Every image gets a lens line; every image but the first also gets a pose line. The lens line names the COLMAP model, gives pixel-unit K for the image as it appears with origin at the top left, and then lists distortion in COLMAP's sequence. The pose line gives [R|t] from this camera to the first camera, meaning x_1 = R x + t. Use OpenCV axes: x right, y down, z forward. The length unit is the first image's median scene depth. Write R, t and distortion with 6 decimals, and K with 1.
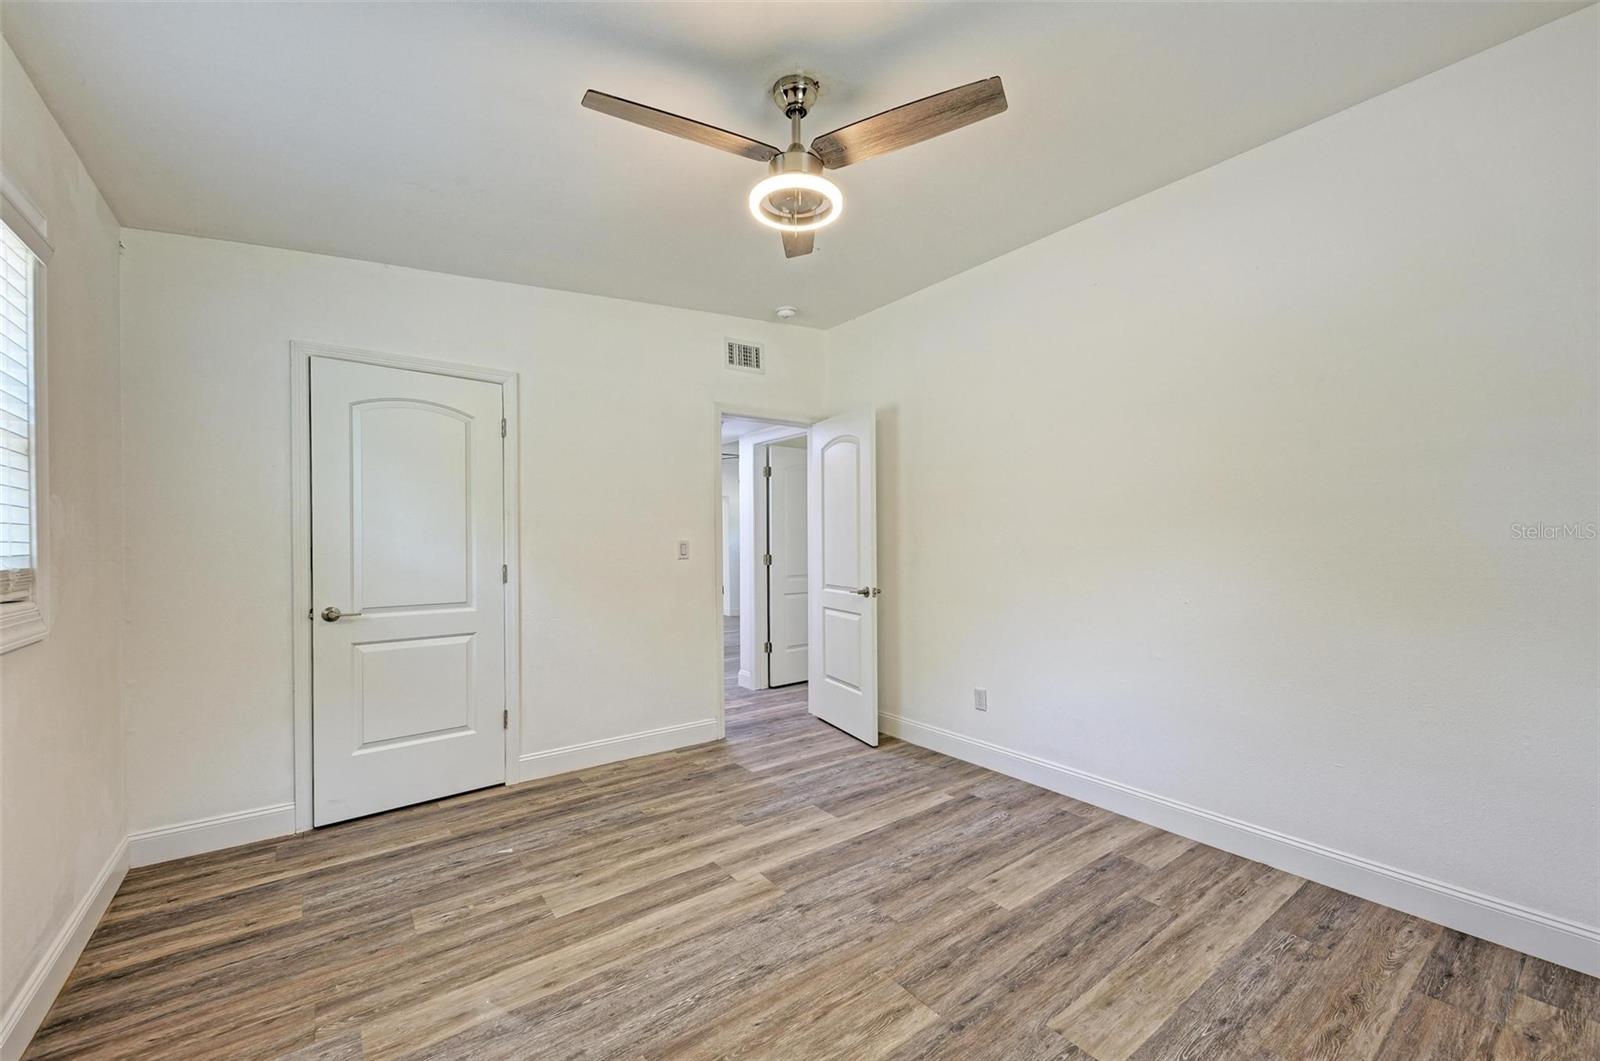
lens RADIAL K [[637.3, 0, 805.3], [0, 637.3, 539.0], [0, 0, 1]] dist [0.021438, -0.009997]
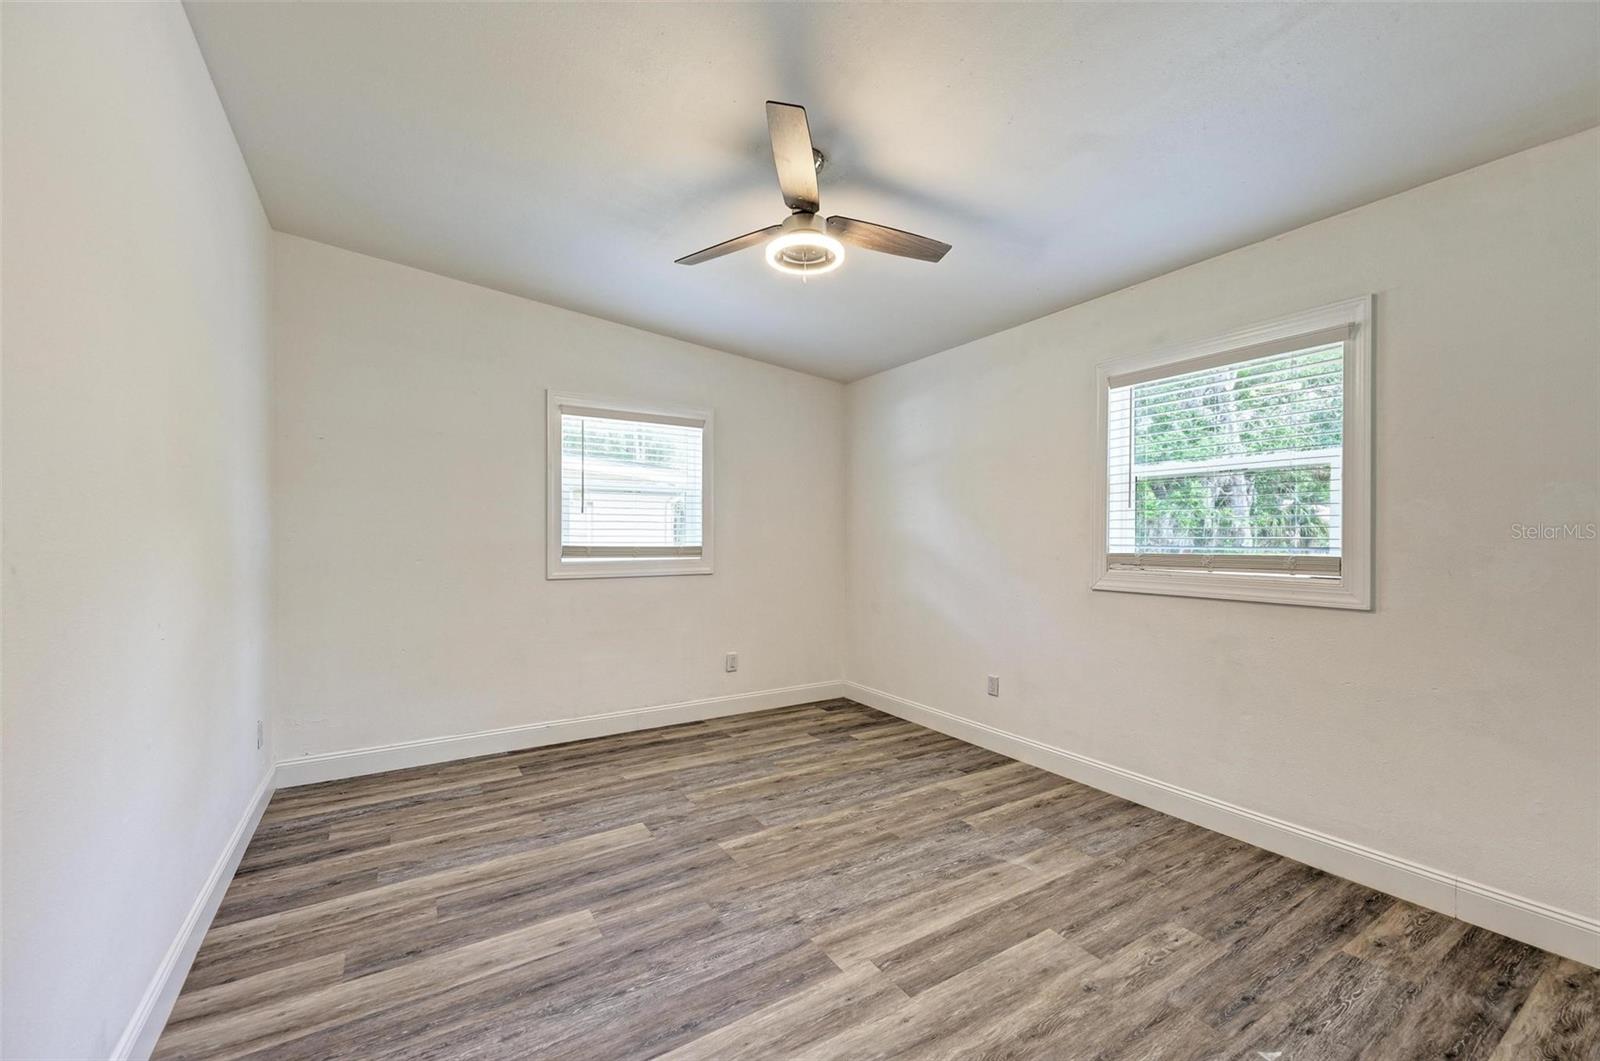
lens RADIAL K [[637.3, 0, 805.3], [0, 637.3, 539.0], [0, 0, 1]] dist [0.021438, -0.009997]
pose [[-0.996886, 0.000599, 0.078860, -0.097354], [0.000332, 0.999994, -0.003393, 0.006321], [-0.078861, -0.003356, -0.996880, 1.978273]]
